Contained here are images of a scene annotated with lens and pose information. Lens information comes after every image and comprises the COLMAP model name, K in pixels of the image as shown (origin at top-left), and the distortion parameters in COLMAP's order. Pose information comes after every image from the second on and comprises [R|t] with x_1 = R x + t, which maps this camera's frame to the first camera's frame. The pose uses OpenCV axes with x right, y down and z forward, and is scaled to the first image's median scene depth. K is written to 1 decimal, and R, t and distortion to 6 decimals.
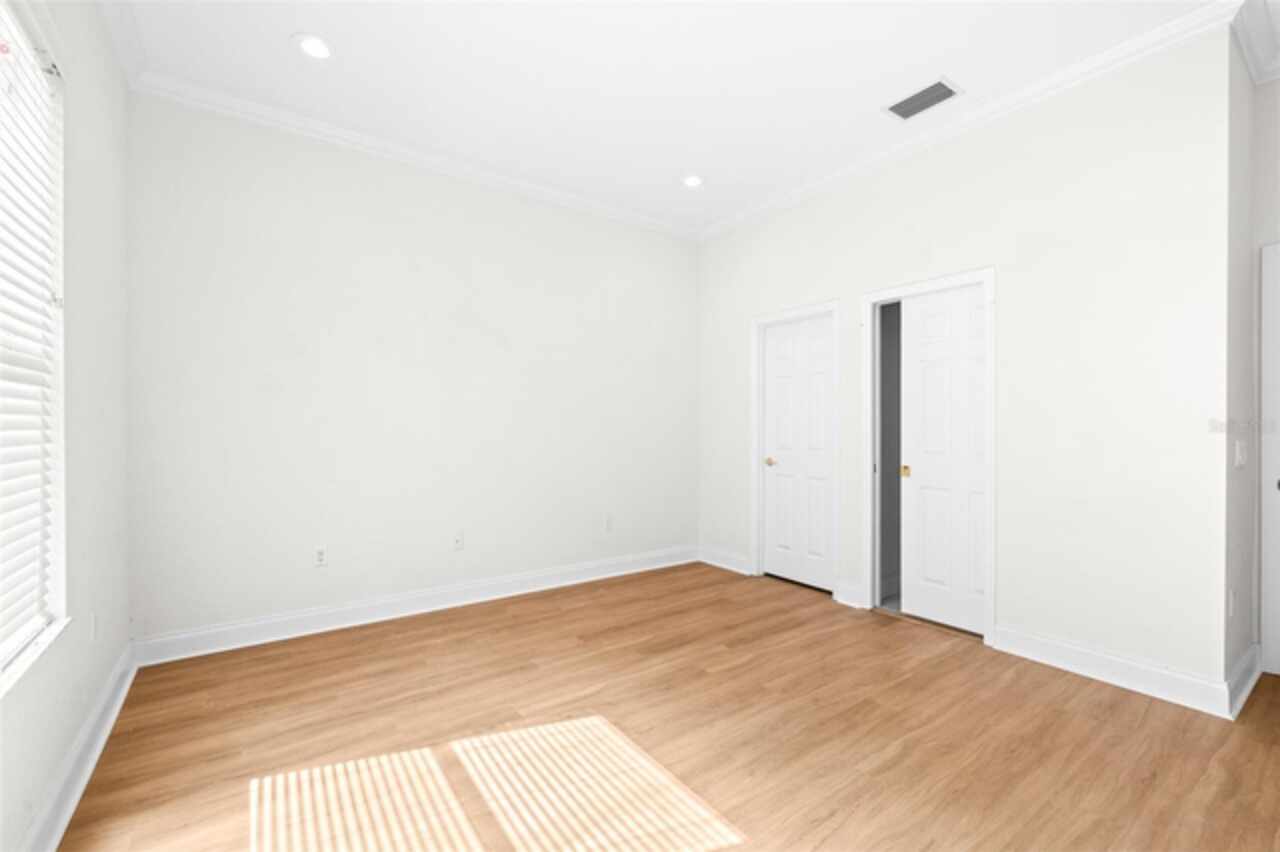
lens RADIAL K [[544.7, 0, 636.1], [0, 544.7, 423.2], [0, 0, 1]] dist [-0.000099, 0.000086]
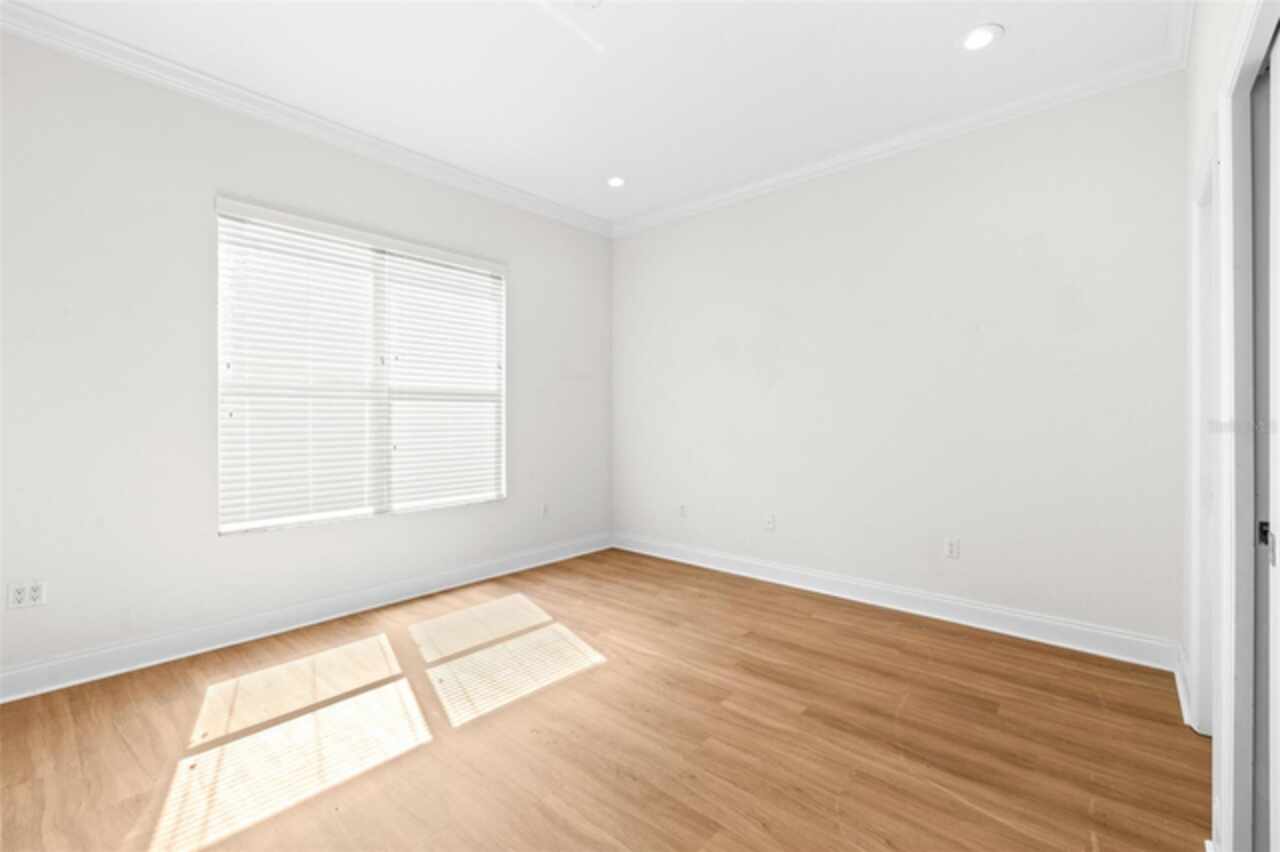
lens RADIAL K [[544.7, 0, 636.1], [0, 544.7, 423.2], [0, 0, 1]] dist [-0.000099, 0.000086]
pose [[0.226721, 0.011955, -0.973886, 0.902309], [0.003558, 0.999908, 0.013102, -0.001853], [0.973953, -0.006436, 0.226658, 0.641245]]
